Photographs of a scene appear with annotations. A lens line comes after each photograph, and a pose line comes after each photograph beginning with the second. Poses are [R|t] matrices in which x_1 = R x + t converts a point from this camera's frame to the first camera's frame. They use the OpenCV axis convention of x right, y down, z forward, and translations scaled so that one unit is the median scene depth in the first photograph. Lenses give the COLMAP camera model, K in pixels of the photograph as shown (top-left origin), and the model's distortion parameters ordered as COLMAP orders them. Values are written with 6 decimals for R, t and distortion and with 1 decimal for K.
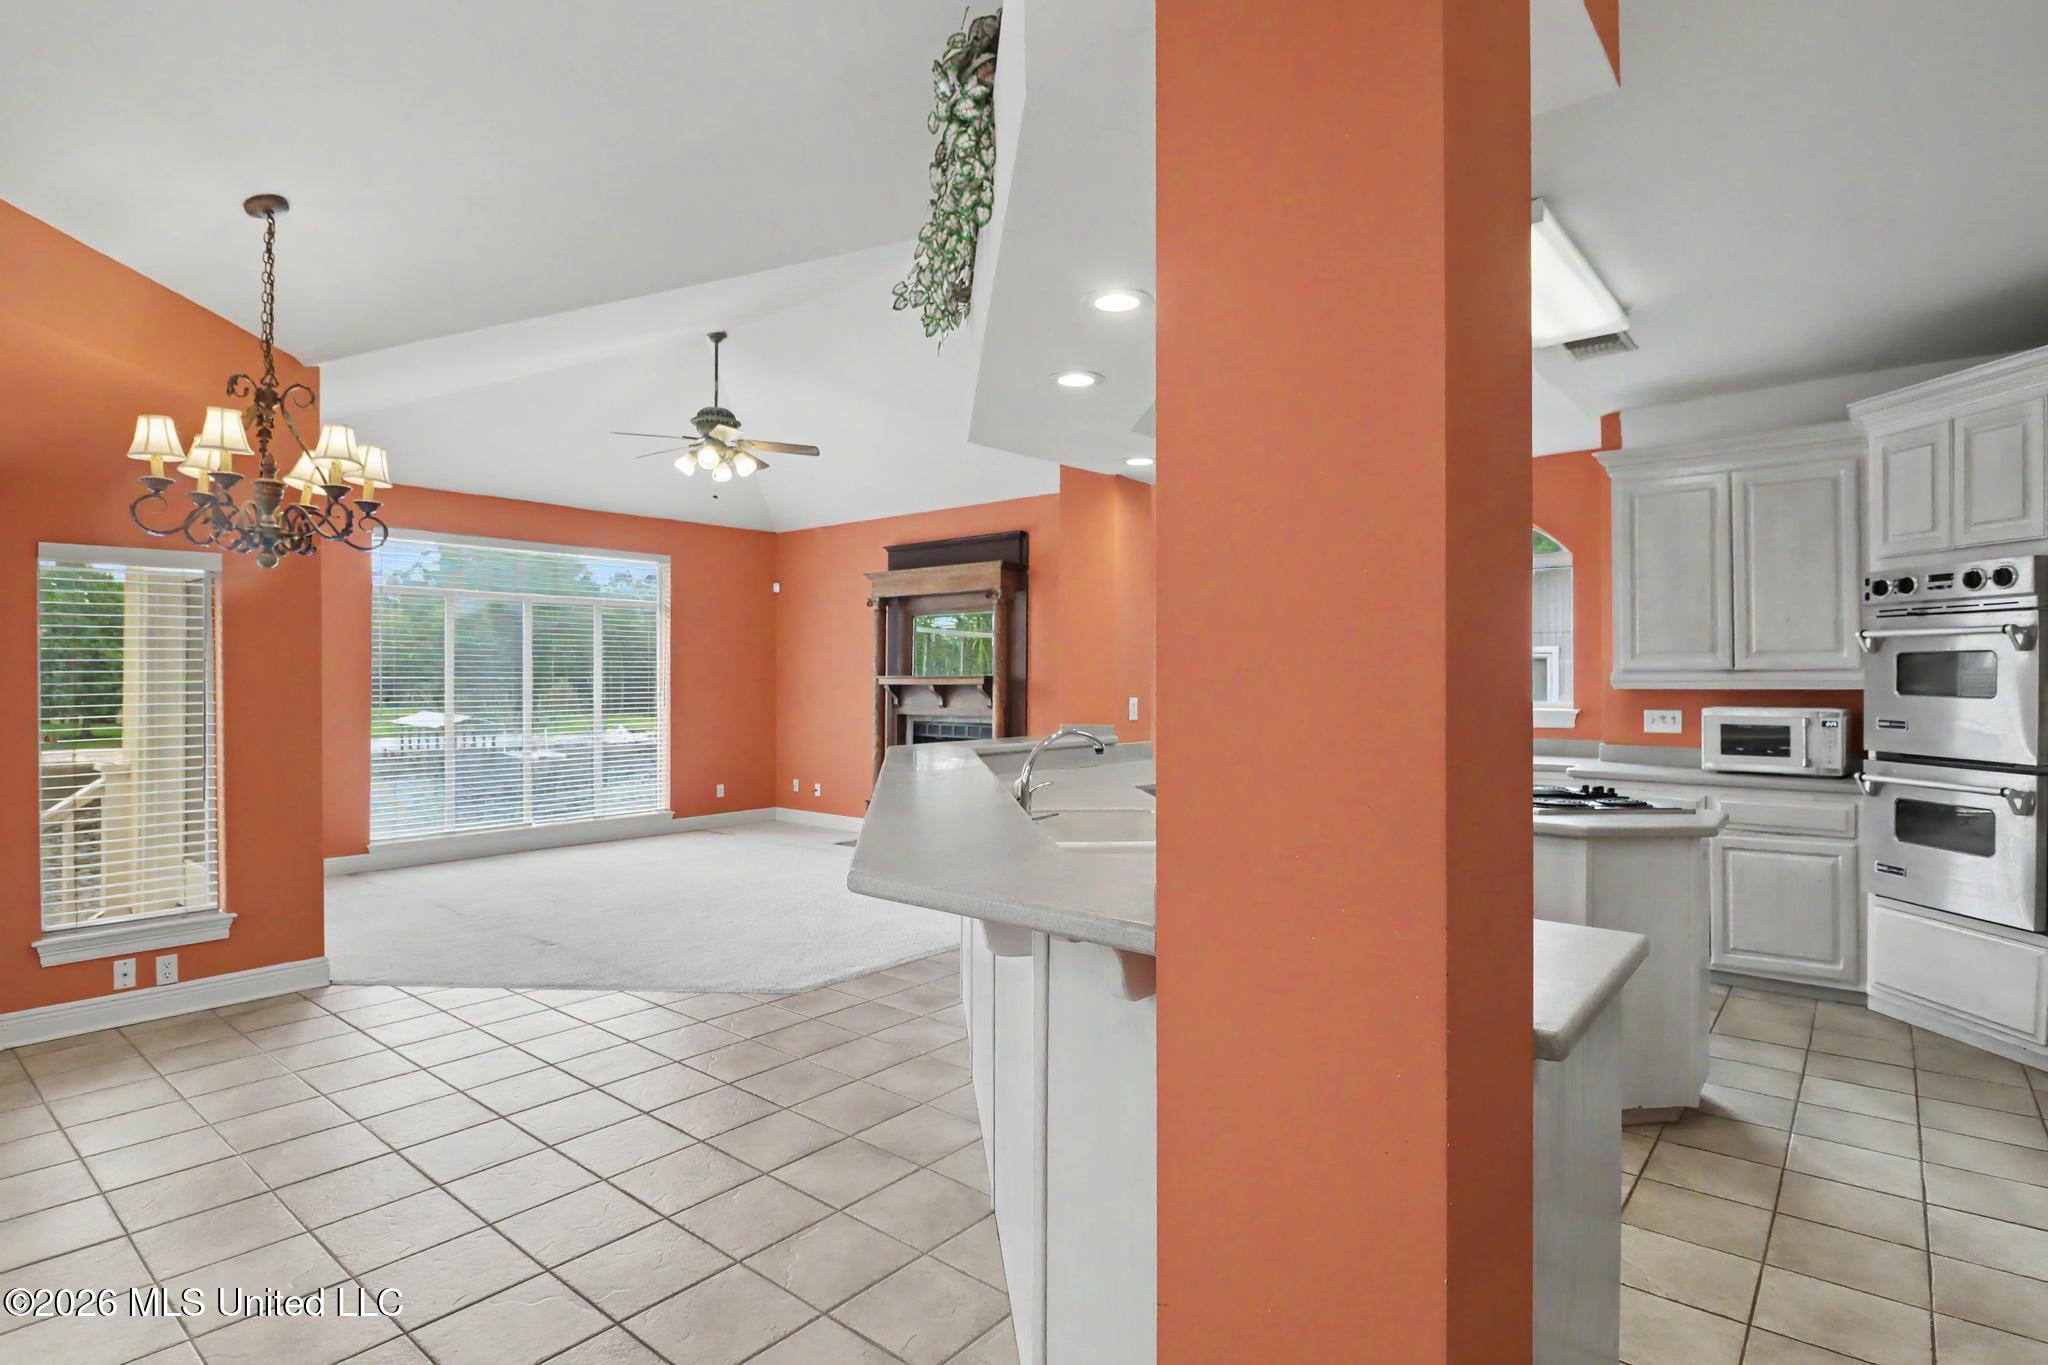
lens RADIAL K [[1025.2, 0, 1020.8], [0, 1025.2, 663.6], [0, 0, 1]] dist [0.004013, -0.013261]
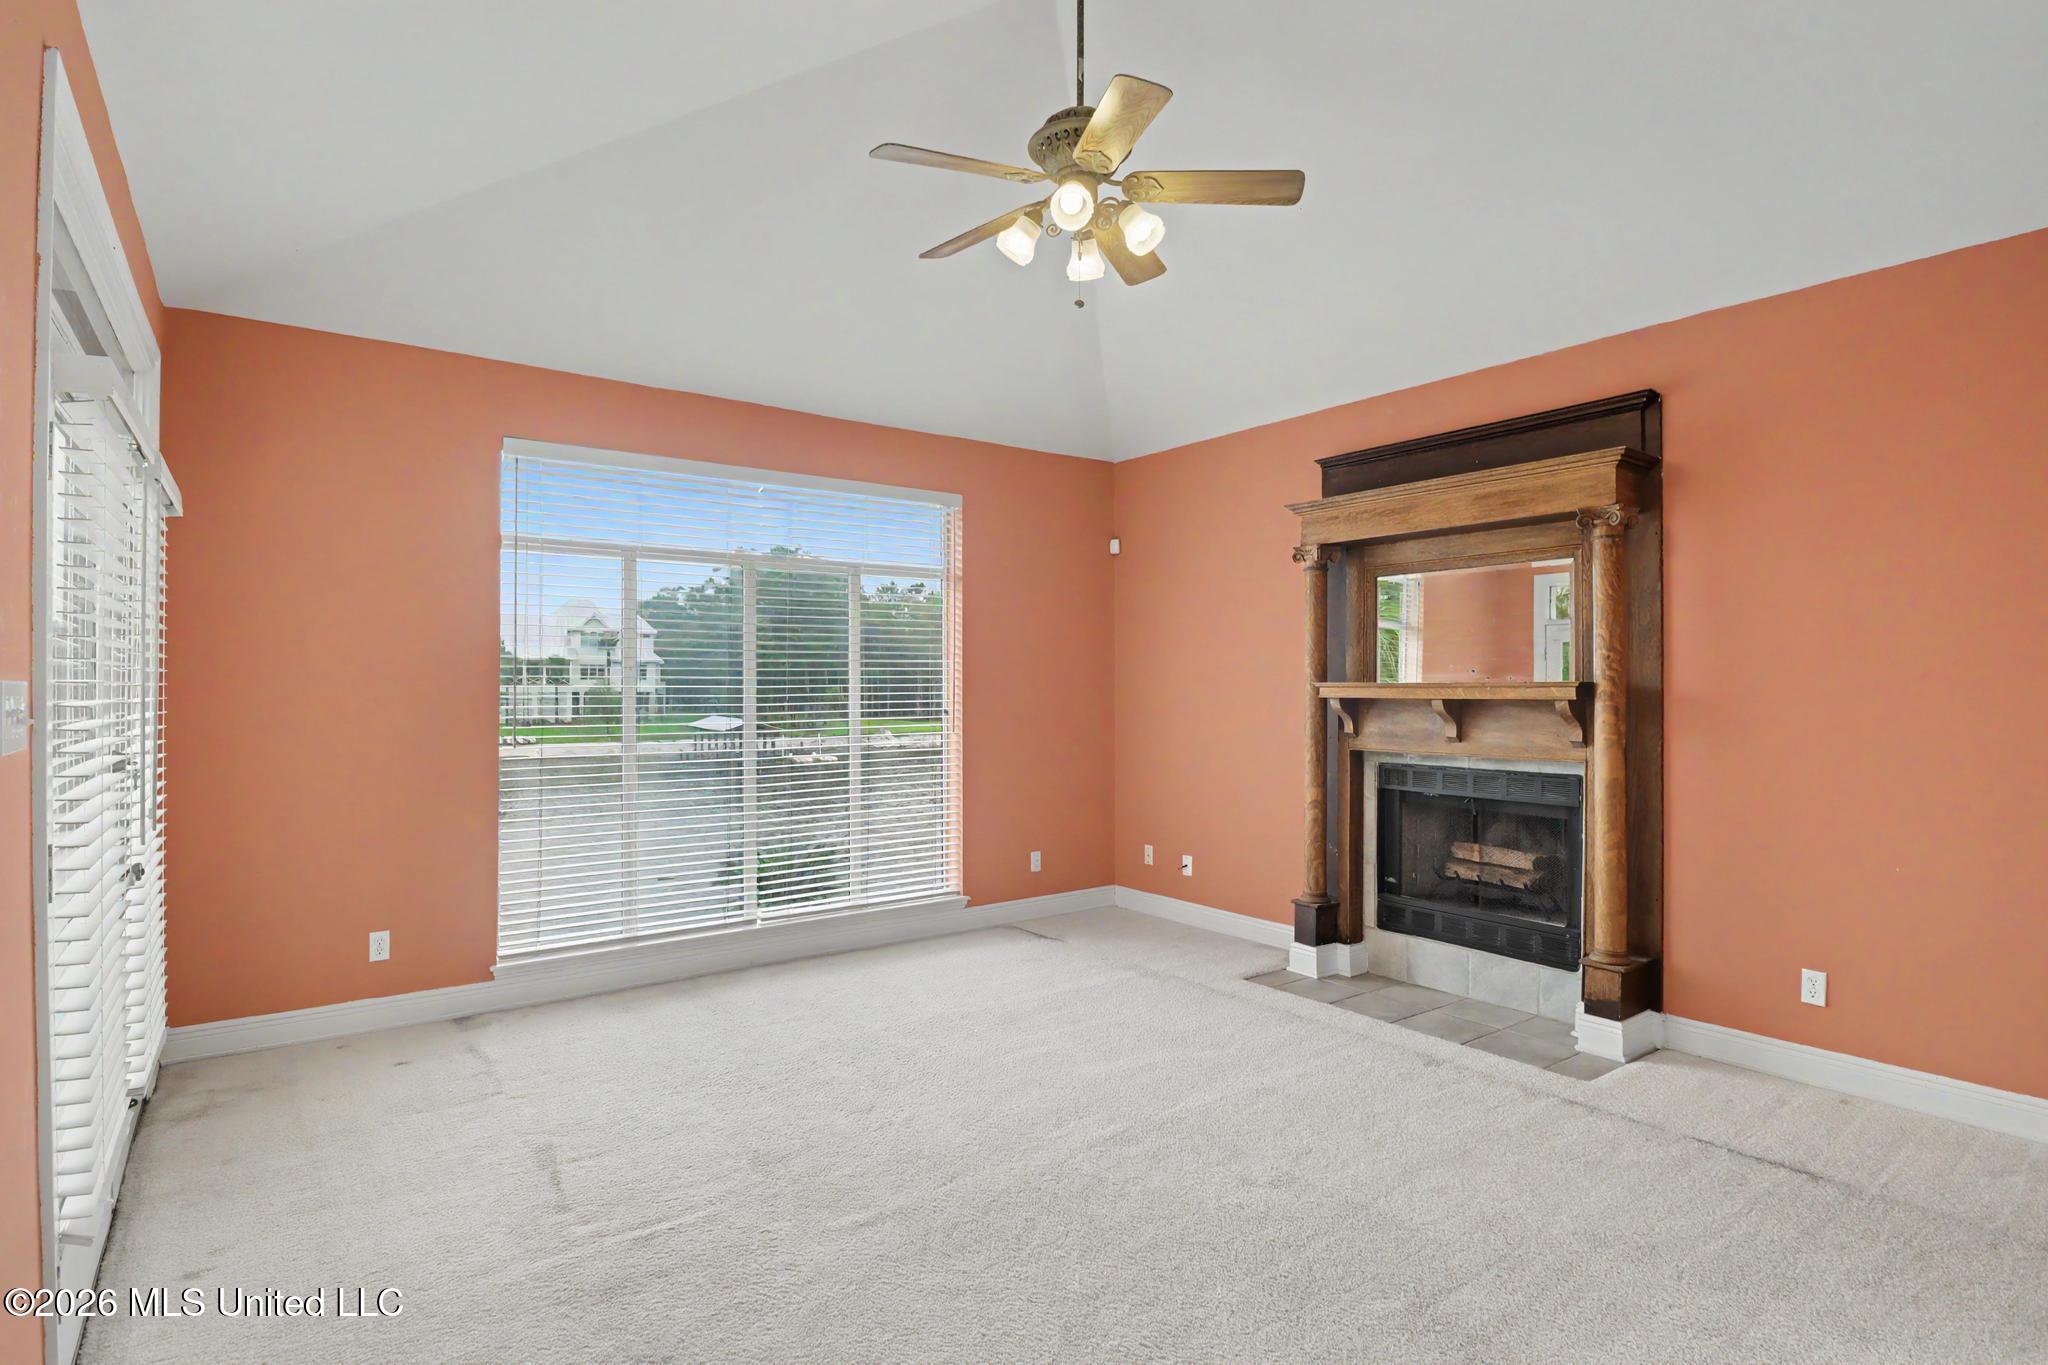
lens RADIAL K [[1016.3, 0, 1022.9], [0, 1016.3, 670.3], [0, 0, 1]] dist [0.004391, -0.012345]
pose [[0.971733, -0.003047, -0.236064, -0.164049], [0.003085, 0.999995, -0.000206, 0.004846], [0.236063, -0.000528, 0.971738, 0.414830]]
